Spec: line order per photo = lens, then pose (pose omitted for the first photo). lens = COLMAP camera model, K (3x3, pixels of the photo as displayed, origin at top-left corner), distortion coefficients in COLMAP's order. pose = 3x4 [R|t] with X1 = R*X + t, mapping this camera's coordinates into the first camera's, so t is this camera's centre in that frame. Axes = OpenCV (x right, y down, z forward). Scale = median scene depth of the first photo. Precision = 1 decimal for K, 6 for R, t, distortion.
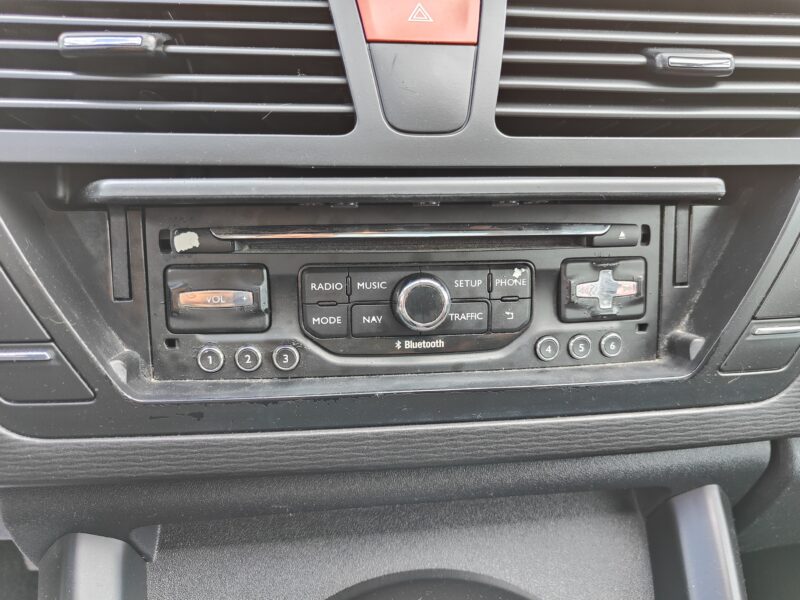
lens RADIAL K [[632.5, 0, 403.8], [0, 632.5, 298.4], [0, 0, 1]] dist [-0.032507, -0.007038]
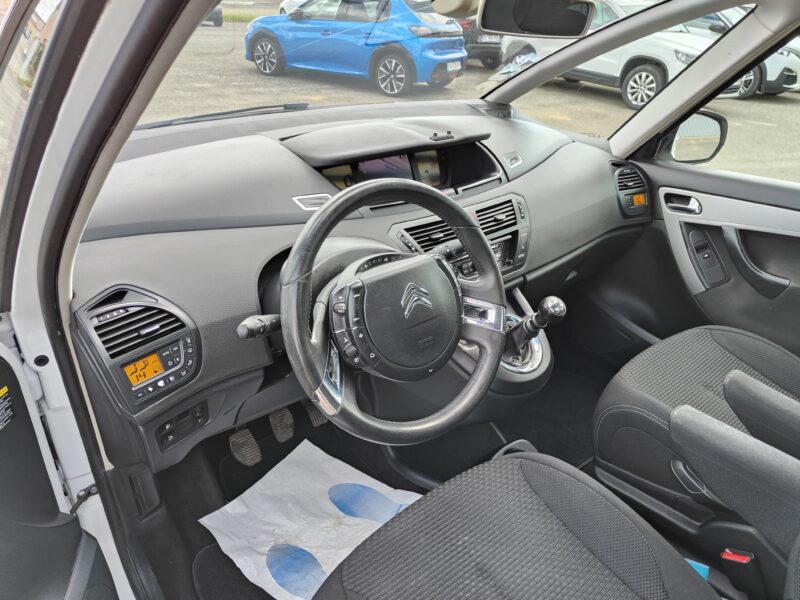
lens RADIAL K [[562.1, 0, 398.3], [0, 562.1, 301.8], [0, 0, 1]] dist [-0.006943, -0.002331]
pose [[0.829732, -0.269922, 0.488556, -3.246906], [0.283344, 0.957818, 0.047972, -0.124956], [-0.480896, 0.098626, 0.871213, -3.209943]]
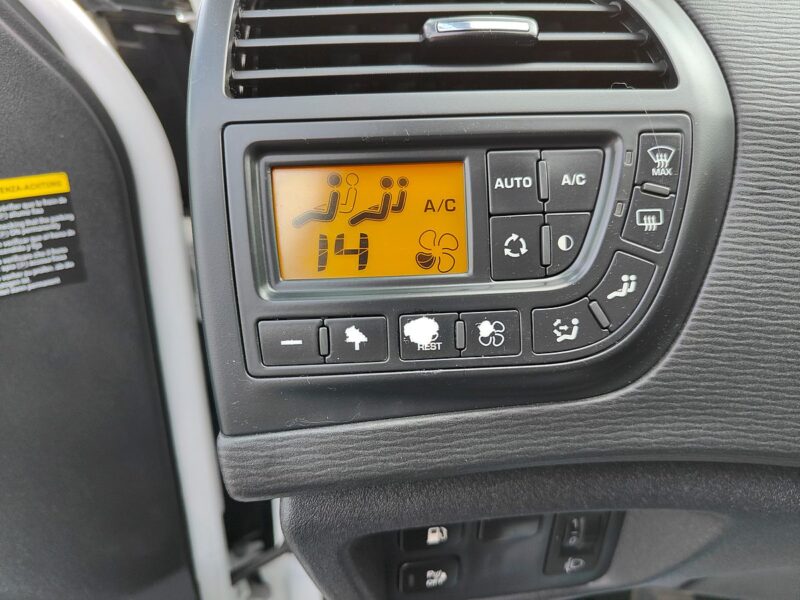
lens RADIAL K [[562.1, 0, 399.2], [0, 562.1, 301.4], [0, 0, 1]] dist [-0.006943, -0.002331]
pose [[0.971390, 0.072306, -0.226217, -2.787052], [-0.093437, 0.992065, -0.084128, 0.135939], [0.218339, 0.102858, 0.970437, 0.055162]]
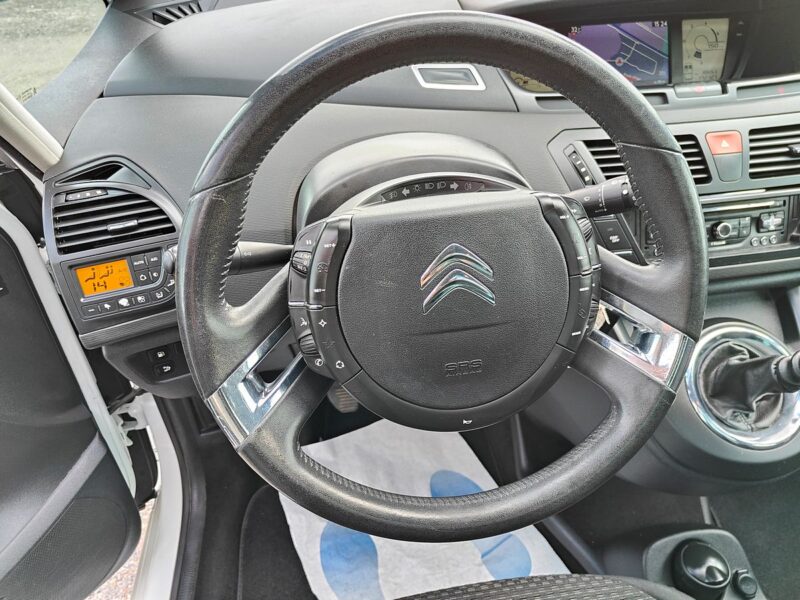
lens RADIAL K [[562.1, 0, 394.4], [0, 562.1, 303.0], [0, 0, 1]] dist [-0.006943, -0.002331]
pose [[0.997044, -0.076616, -0.005729, -1.648286], [0.076776, 0.990750, 0.111896, -0.072952], [-0.002897, -0.112006, 0.993703, -1.905516]]
